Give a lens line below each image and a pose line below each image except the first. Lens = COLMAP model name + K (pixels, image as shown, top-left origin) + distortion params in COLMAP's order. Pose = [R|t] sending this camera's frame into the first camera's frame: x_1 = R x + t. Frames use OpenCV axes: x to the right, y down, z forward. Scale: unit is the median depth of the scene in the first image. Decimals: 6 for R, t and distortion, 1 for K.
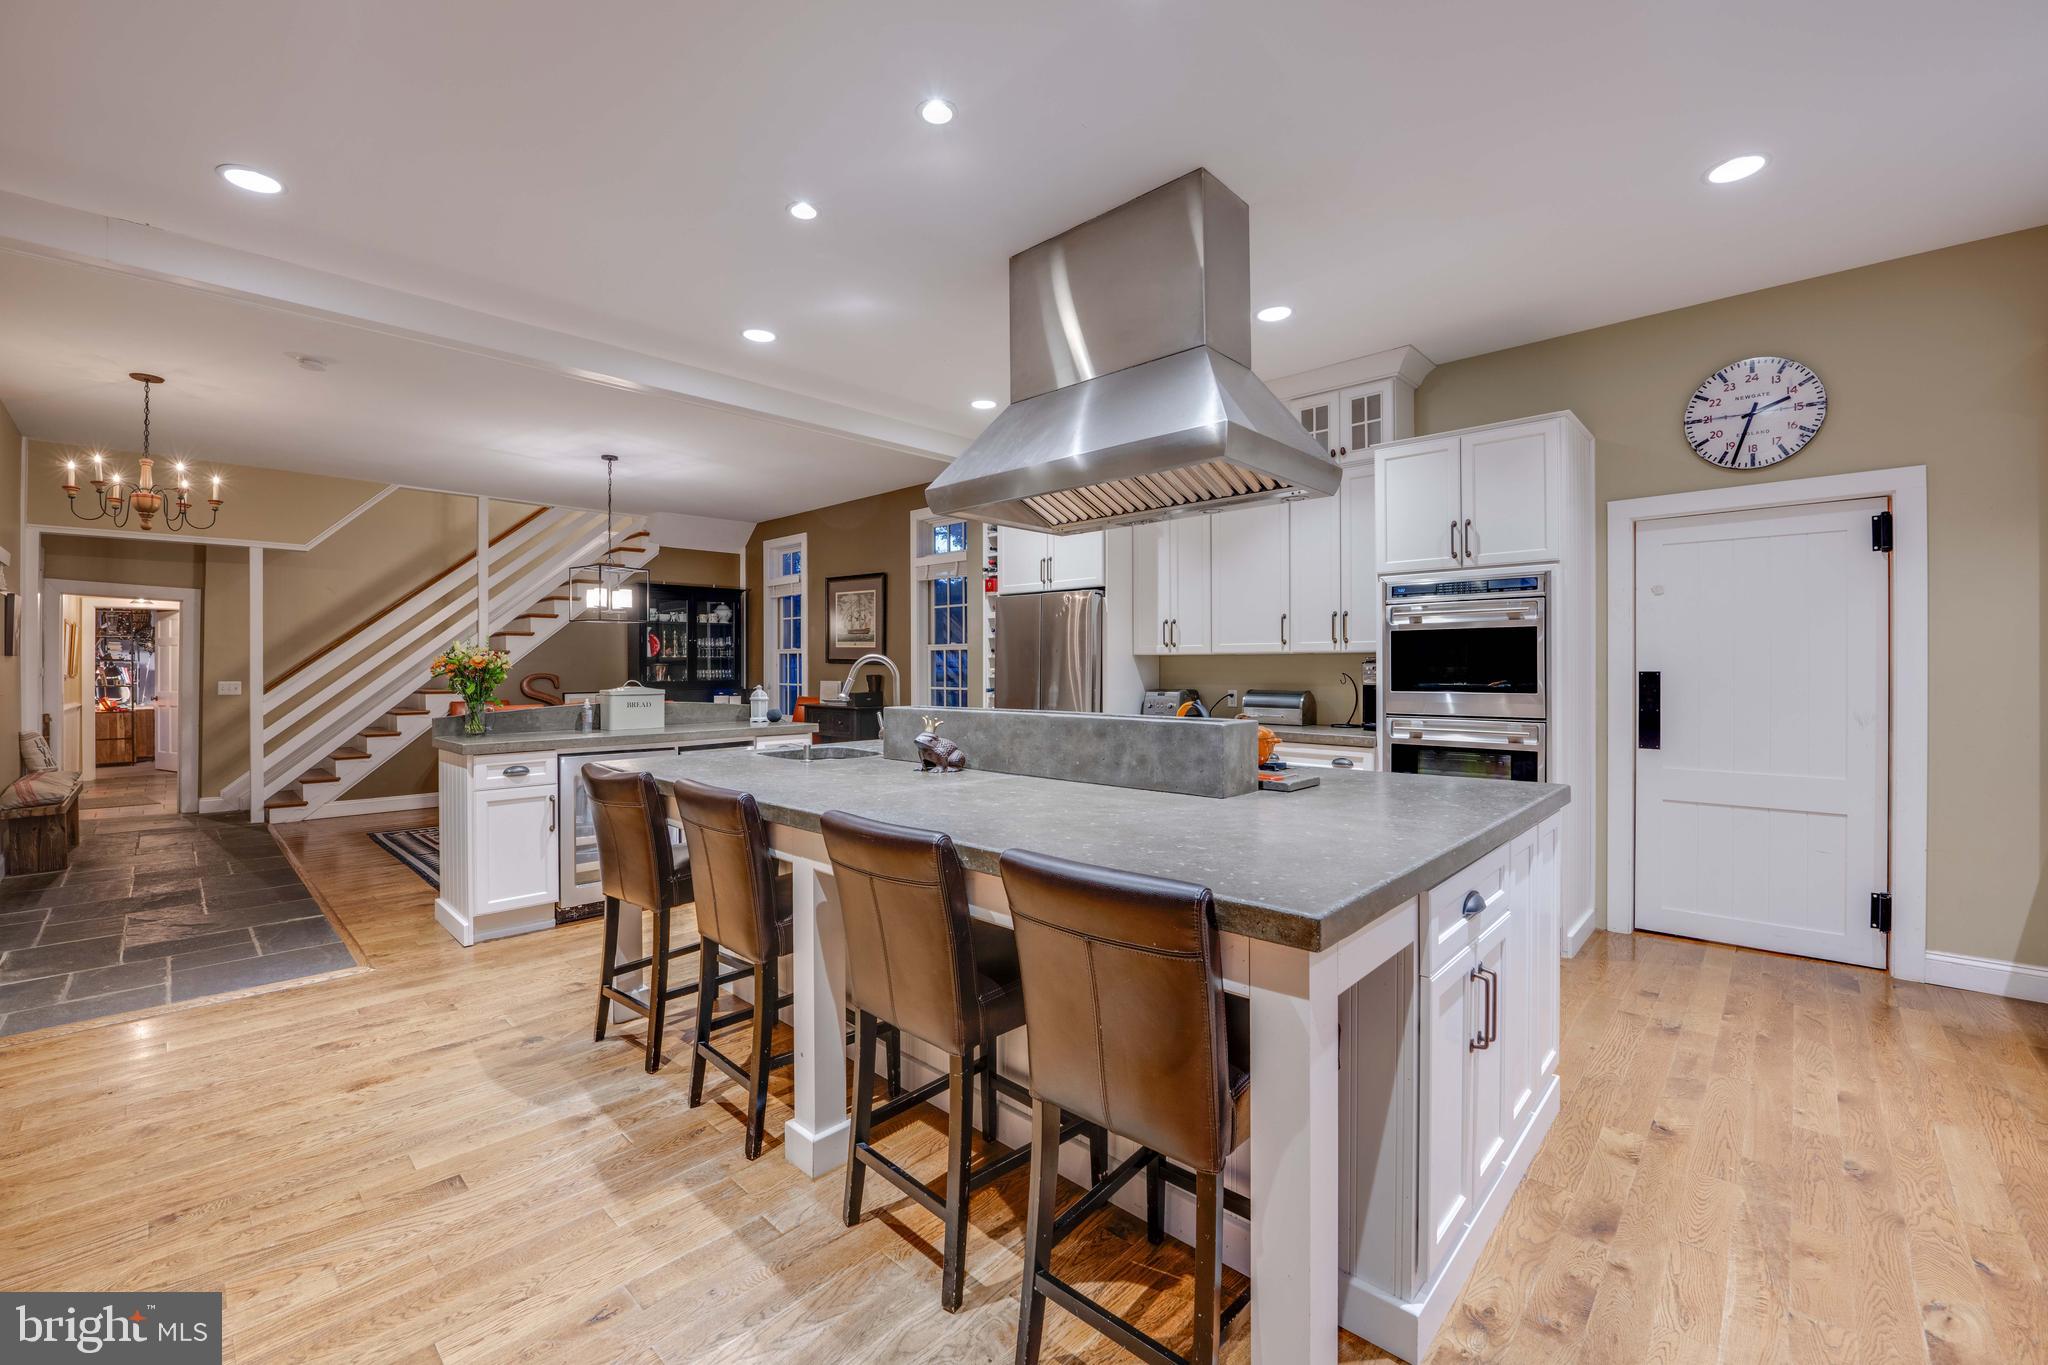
lens RADIAL K [[837.7, 0, 1014.1], [0, 837.7, 679.8], [0, 0, 1]] dist [-0.009126, -0.000110]
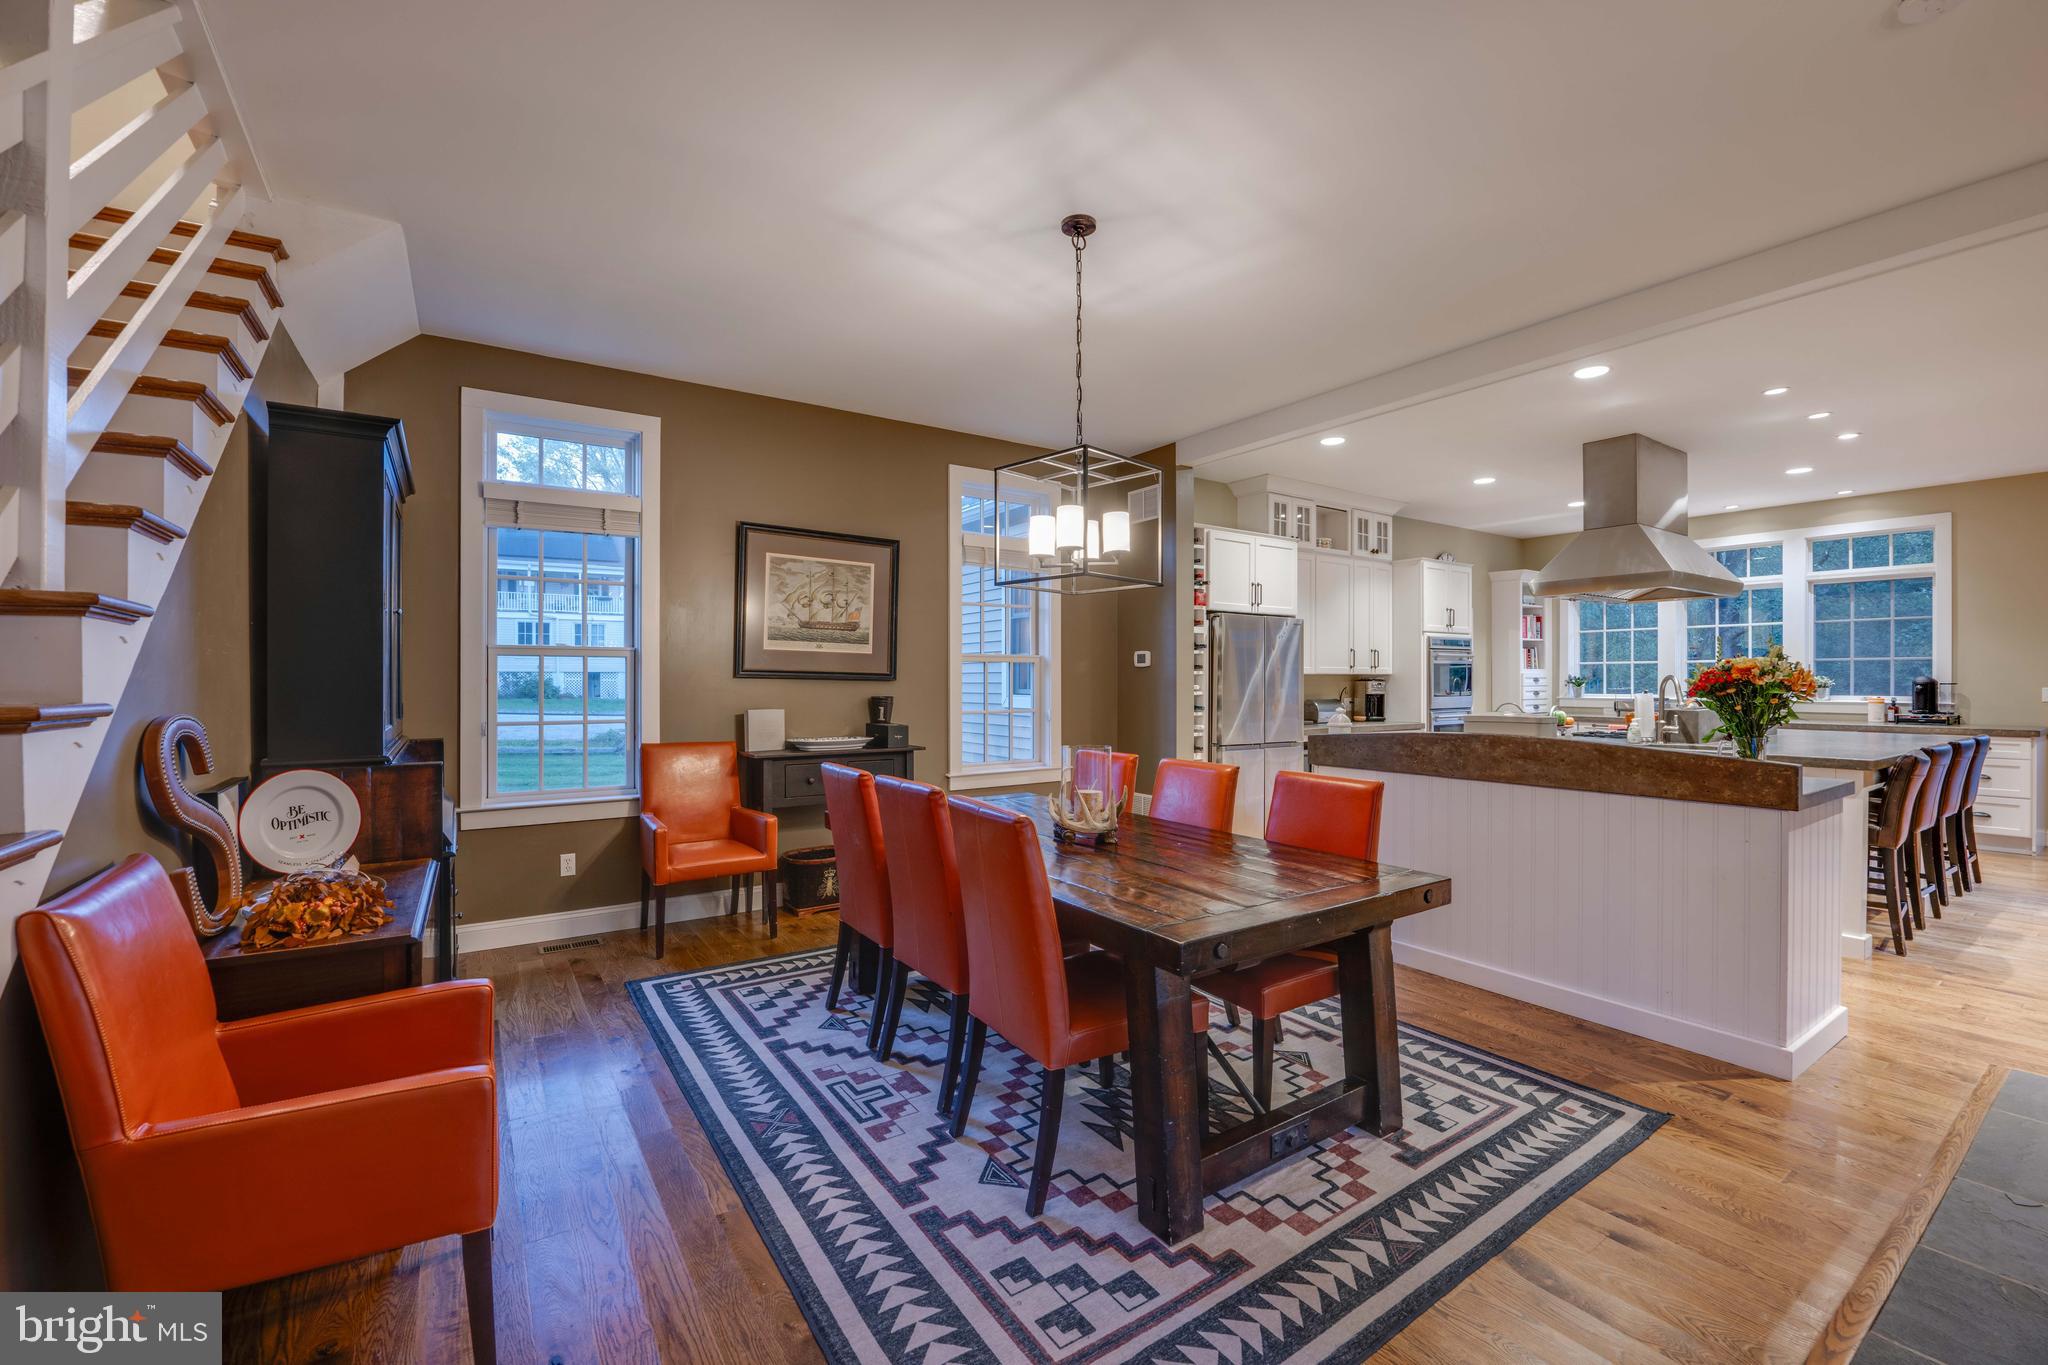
lens RADIAL K [[837.7, 0, 1014.1], [0, 837.7, 679.8], [0, 0, 1]] dist [-0.009126, -0.000110]
pose [[0.222170, 0.000246, 0.975008, -0.813141], [0.014680, 0.999886, -0.003598, -0.015510], [-0.974897, 0.015113, 0.222141, 0.796730]]
